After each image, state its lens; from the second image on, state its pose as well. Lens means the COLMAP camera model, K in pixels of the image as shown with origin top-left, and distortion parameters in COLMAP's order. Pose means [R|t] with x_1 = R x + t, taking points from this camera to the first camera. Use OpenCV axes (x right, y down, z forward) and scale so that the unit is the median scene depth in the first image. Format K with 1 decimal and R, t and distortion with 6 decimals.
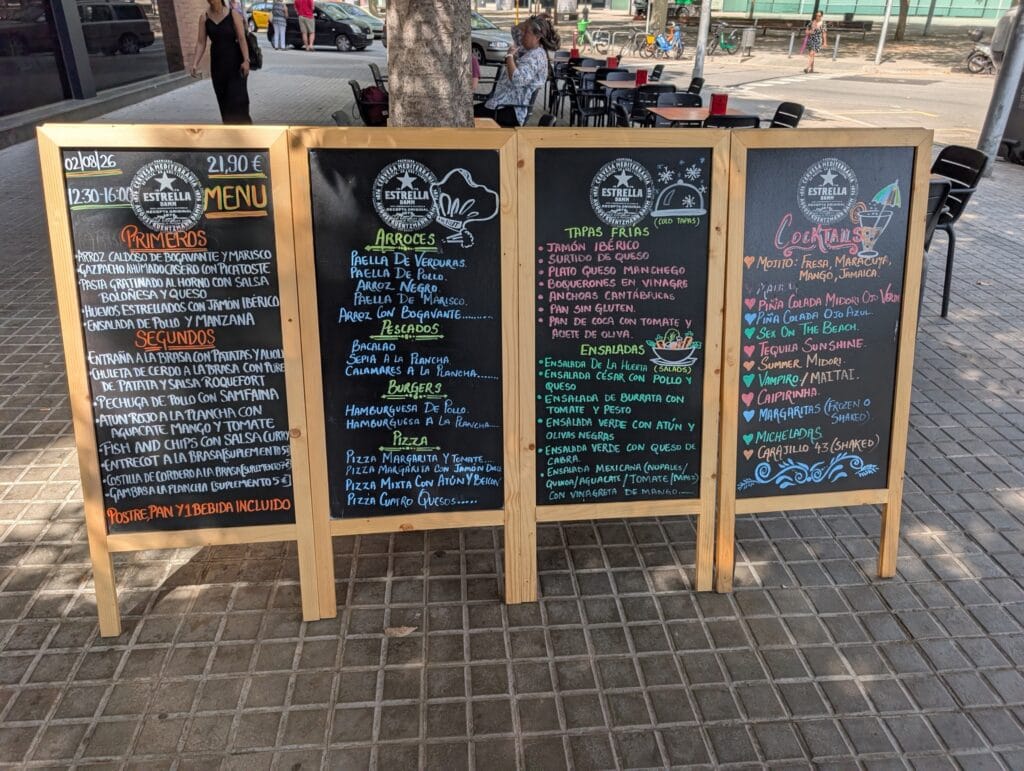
lens RADIAL K [[739.0, 0, 512.0], [0, 739.0, 385.5], [0, 0, 1]] dist [0.011603, -0.003417]
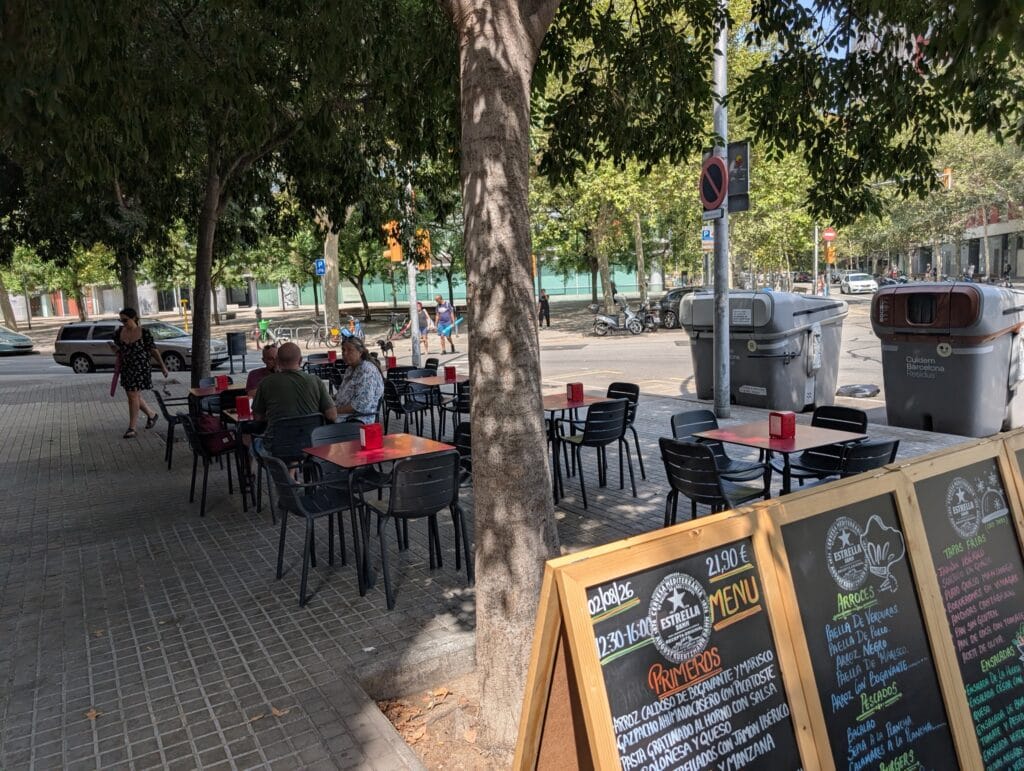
lens RADIAL K [[739.0, 0, 512.0], [0, 739.0, 385.5], [0, 0, 1]] dist [0.011603, -0.003417]
pose [[0.895203, -0.112599, 0.431200, -0.952553], [0.255618, 0.922308, -0.289840, -0.298792], [-0.365064, 0.369688, 0.854435, 0.263285]]
